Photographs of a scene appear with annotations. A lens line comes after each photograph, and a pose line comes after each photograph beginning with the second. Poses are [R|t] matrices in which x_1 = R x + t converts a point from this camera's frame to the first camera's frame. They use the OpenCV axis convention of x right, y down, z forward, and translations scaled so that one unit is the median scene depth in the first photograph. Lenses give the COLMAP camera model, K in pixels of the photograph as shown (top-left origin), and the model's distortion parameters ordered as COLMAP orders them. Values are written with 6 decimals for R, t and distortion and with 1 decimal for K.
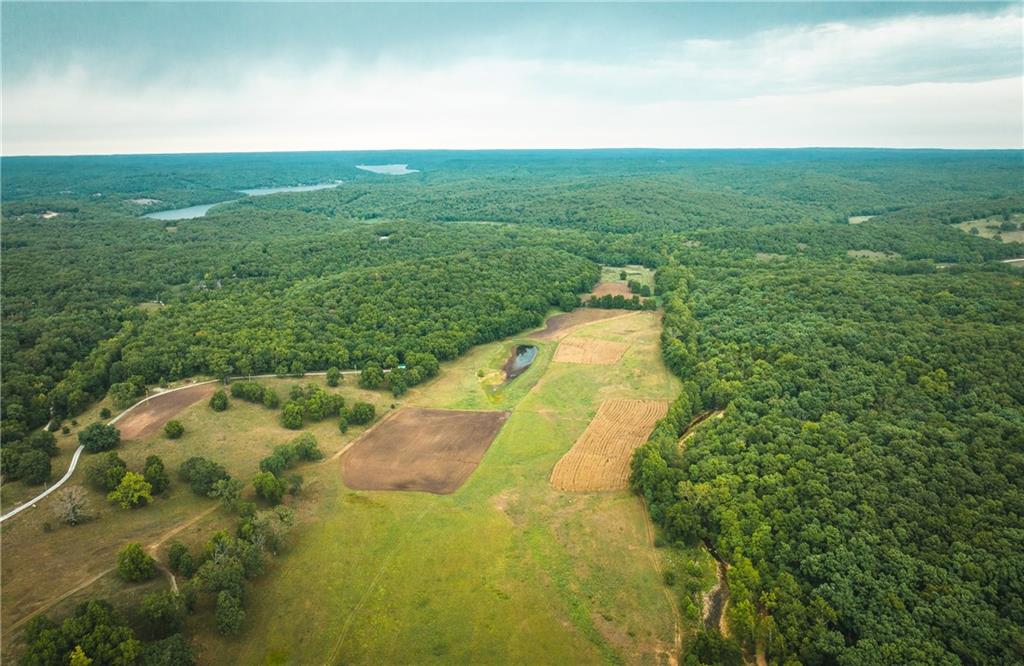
lens RADIAL K [[700.4, 0, 509.9], [0, 700.4, 333.0], [0, 0, 1]] dist [0.039165, 0.001932]
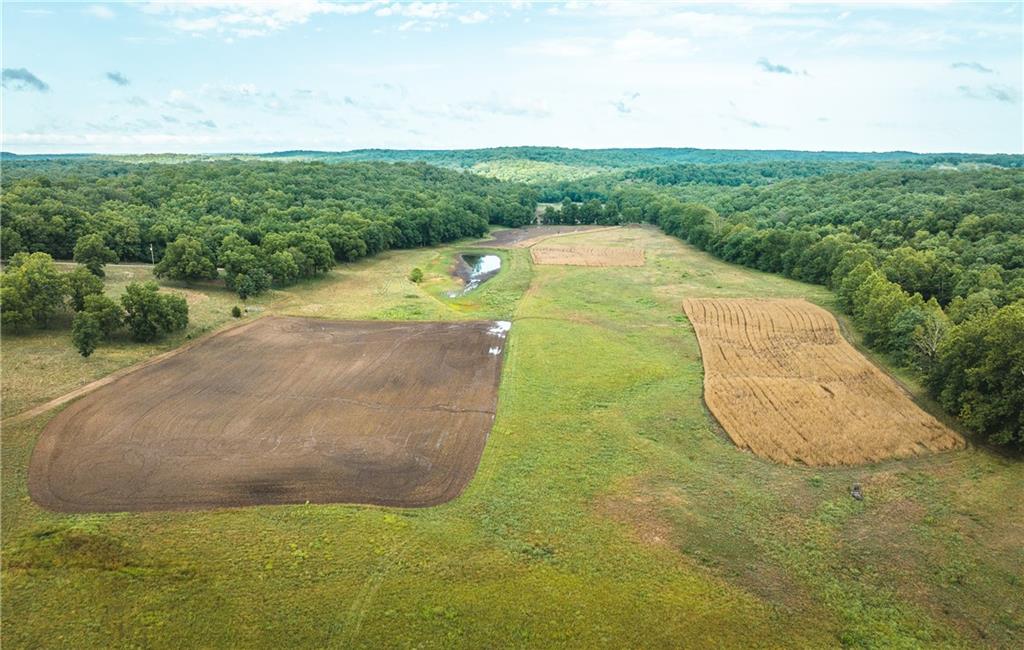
lens RADIAL K [[713.6, 0, 505.2], [0, 713.6, 328.1], [0, 0, 1]] dist [-0.032129, 0.001847]
pose [[0.983124, -0.033254, 0.179893, -0.070366], [0.037906, 0.999028, -0.022481, 0.106153], [-0.178970, 0.028921, 0.983429, 0.454951]]
